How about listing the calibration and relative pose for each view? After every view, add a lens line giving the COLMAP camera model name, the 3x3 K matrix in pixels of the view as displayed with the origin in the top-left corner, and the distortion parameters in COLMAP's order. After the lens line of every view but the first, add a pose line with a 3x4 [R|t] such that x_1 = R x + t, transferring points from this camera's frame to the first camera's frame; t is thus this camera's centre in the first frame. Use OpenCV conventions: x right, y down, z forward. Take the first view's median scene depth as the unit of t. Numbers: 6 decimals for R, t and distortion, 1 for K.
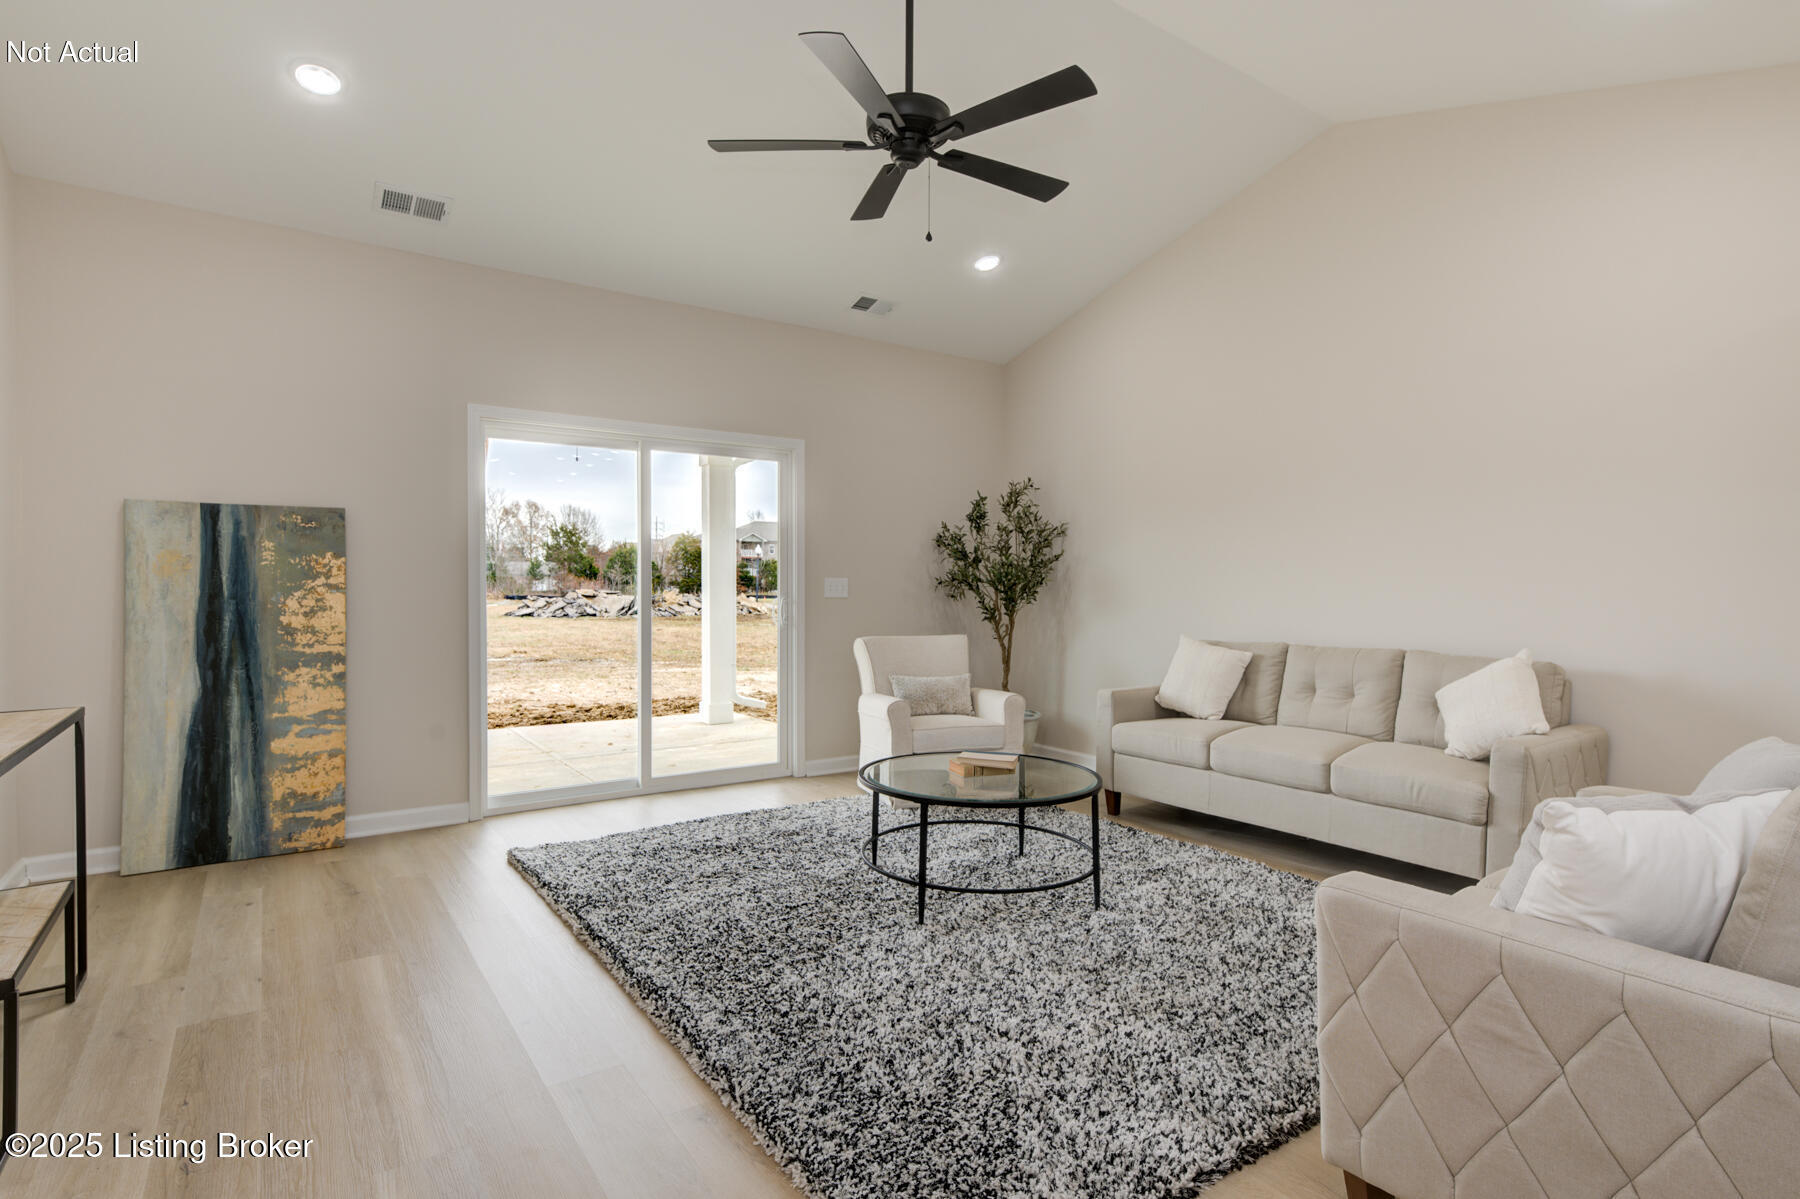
lens RADIAL K [[915.7, 0, 903.6], [0, 915.7, 600.0], [0, 0, 1]] dist [0.016530, -0.001695]
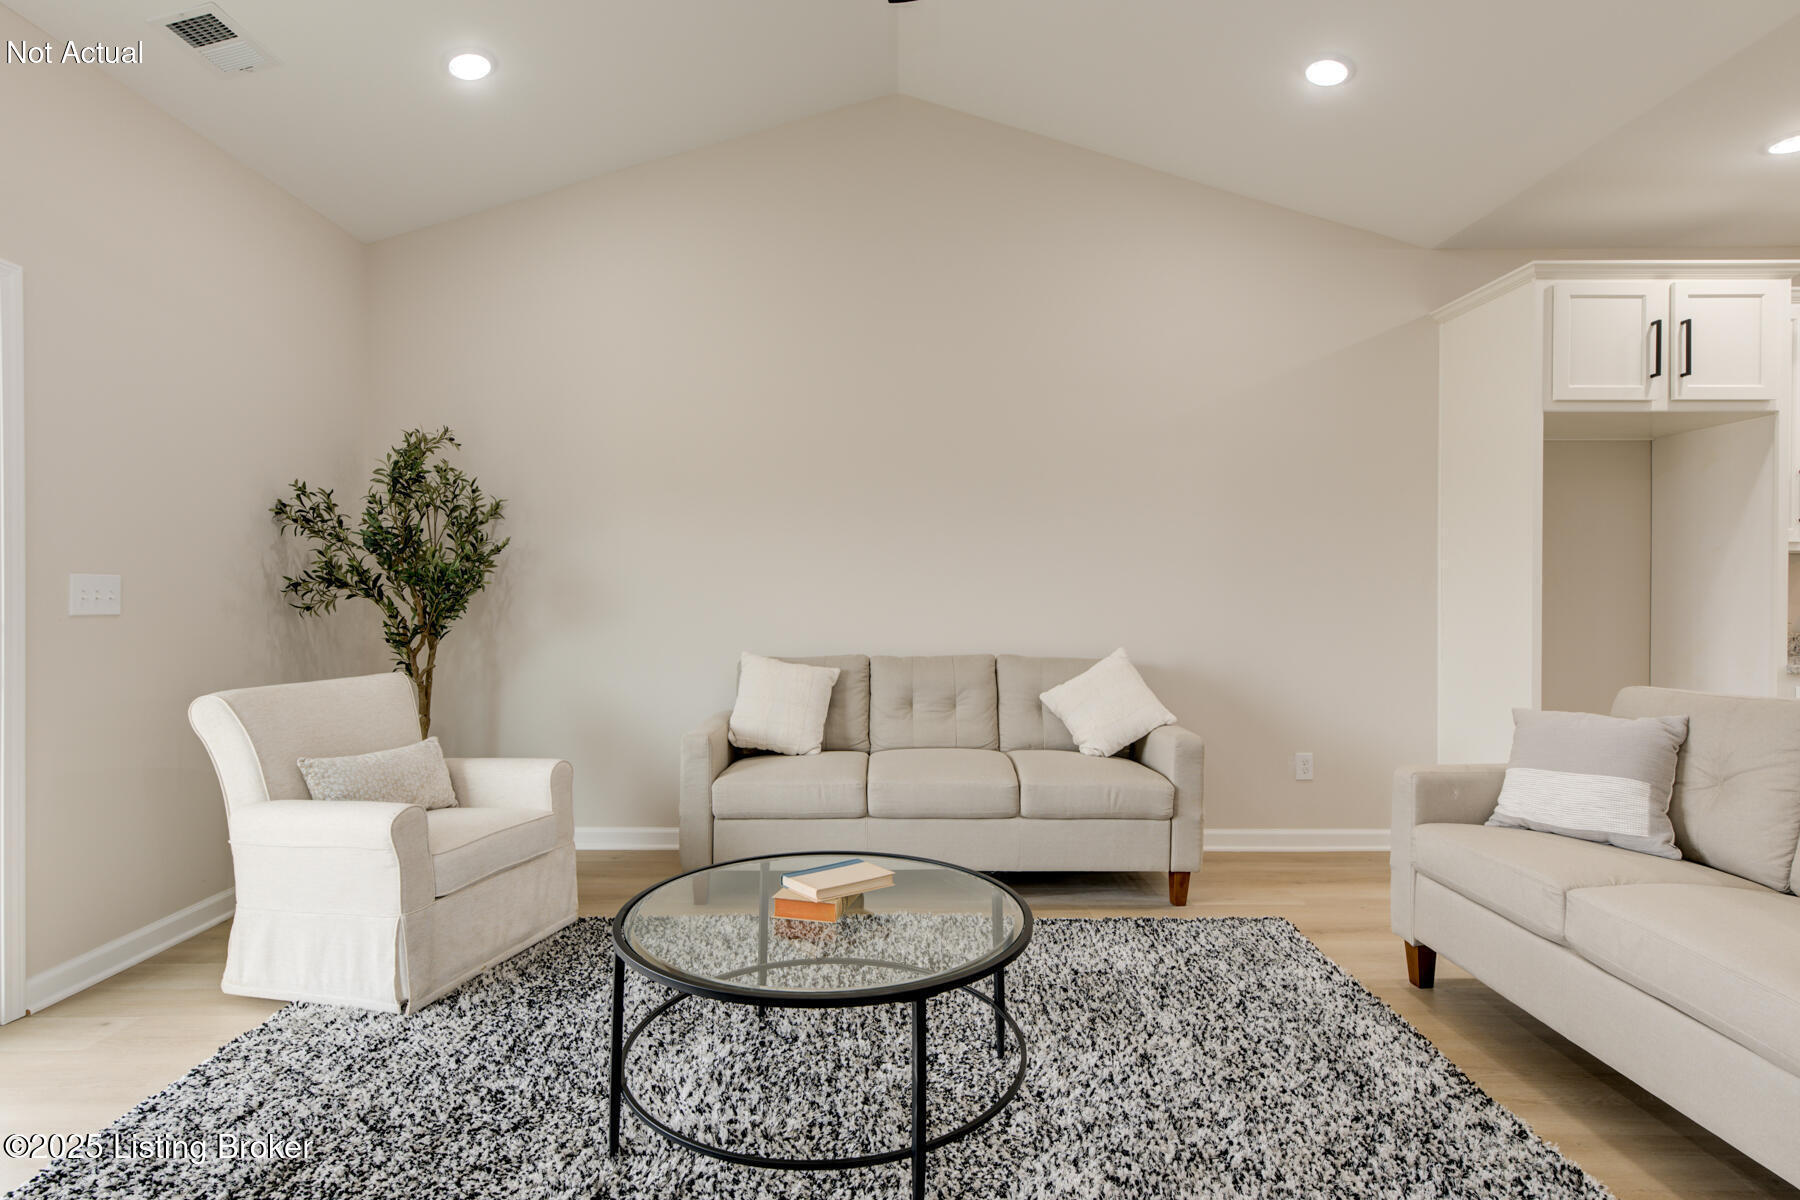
lens RADIAL K [[915.7, 0, 901.5], [0, 915.7, 589.3], [0, 0, 1]] dist [0.016530, -0.001695]
pose [[0.561537, -0.008223, 0.827411, -0.292942], [0.013142, 0.999913, 0.001018, -0.016755], [-0.827347, 0.010302, 0.561596, 0.465017]]
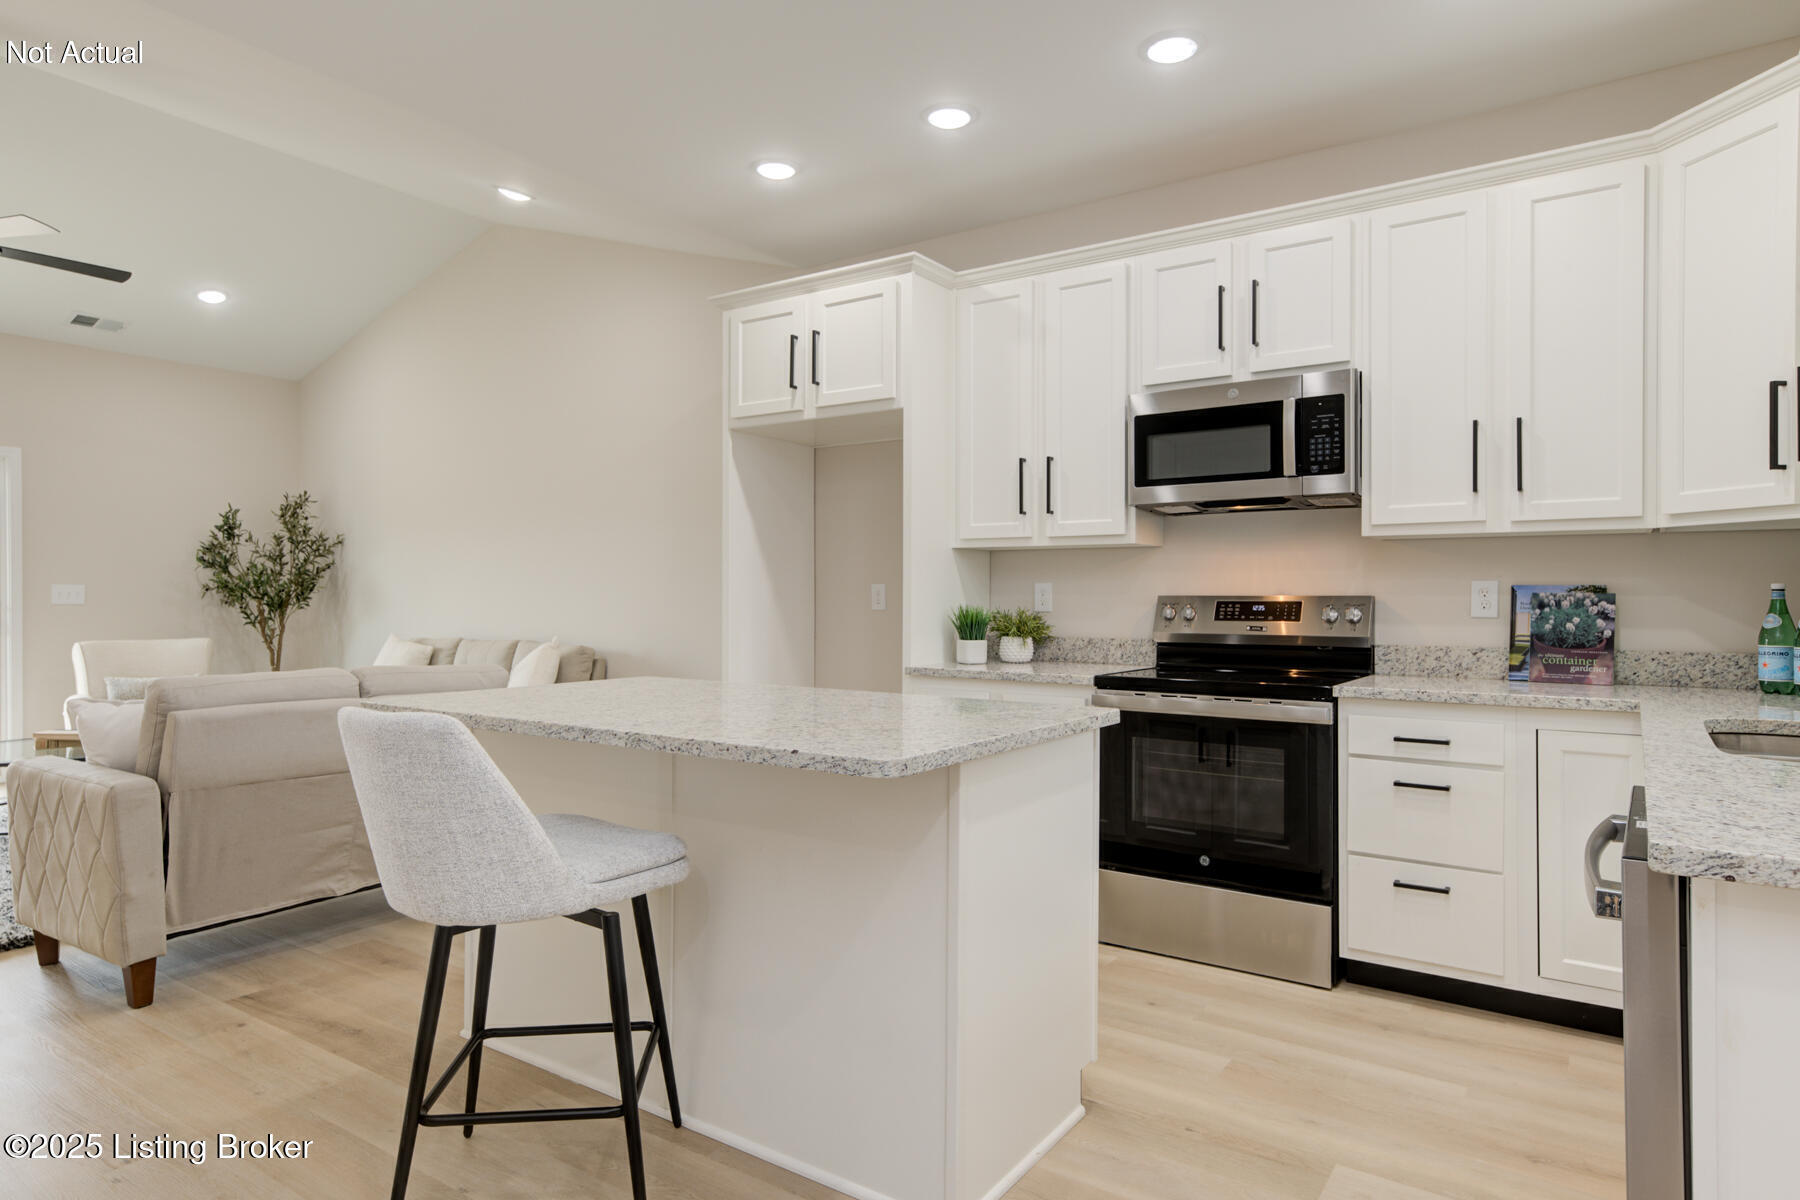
lens RADIAL K [[1044.5, 0, 911.2], [0, 1044.5, 597.9], [0, 0, 1]] dist [0.003040, -0.002234]
pose [[0.931867, -0.002615, 0.362791, 0.456896], [0.006344, 0.999939, -0.009090, 0.008618], [-0.362745, 0.010772, 0.931826, -0.509513]]
